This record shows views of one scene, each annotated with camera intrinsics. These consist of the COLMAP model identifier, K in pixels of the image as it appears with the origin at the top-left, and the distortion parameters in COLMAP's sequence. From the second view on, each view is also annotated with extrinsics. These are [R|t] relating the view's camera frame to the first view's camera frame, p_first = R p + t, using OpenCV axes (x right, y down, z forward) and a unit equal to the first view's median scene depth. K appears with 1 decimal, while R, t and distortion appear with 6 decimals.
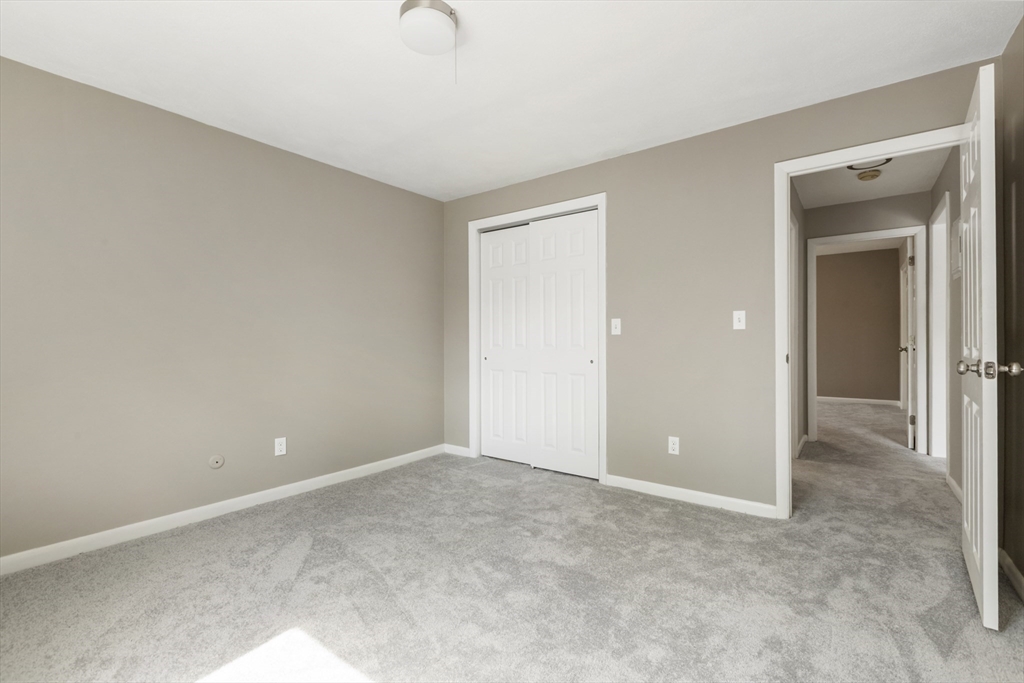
lens RADIAL K [[457.2, 0, 508.9], [0, 457.2, 338.2], [0, 0, 1]] dist [0.001722, 0.000122]
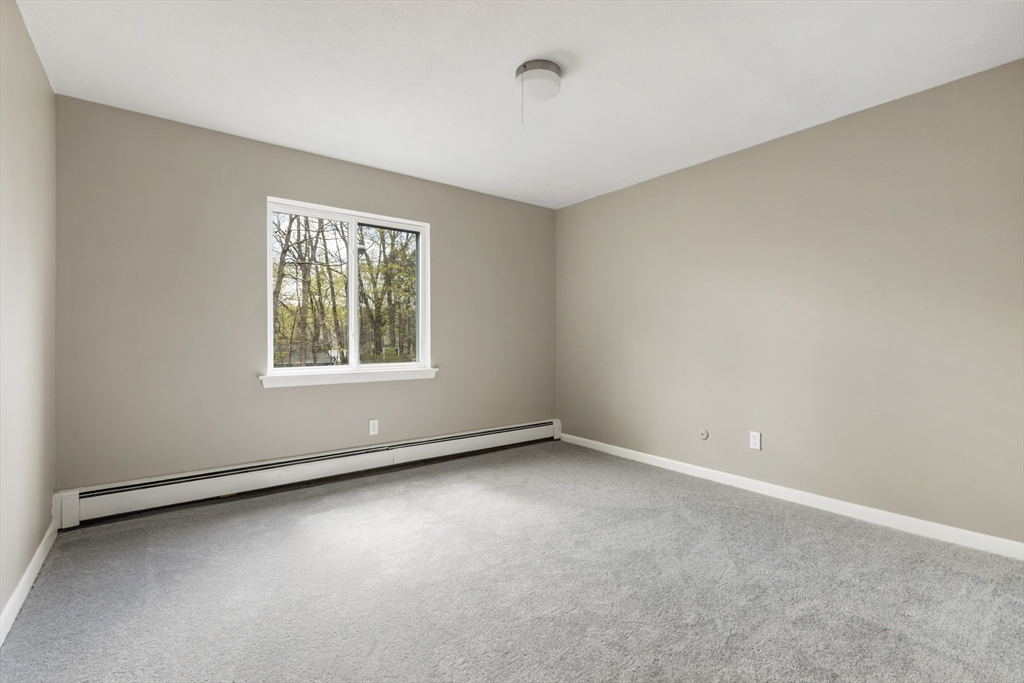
lens RADIAL K [[457.2, 0, 508.9], [0, 457.2, 338.2], [0, 0, 1]] dist [0.001722, 0.000122]
pose [[-0.266958, 0.001366, -0.963707, 0.692162], [0.000961, 0.999999, 0.001151, 0.021103], [0.963708, -0.000619, -0.266959, 0.877716]]
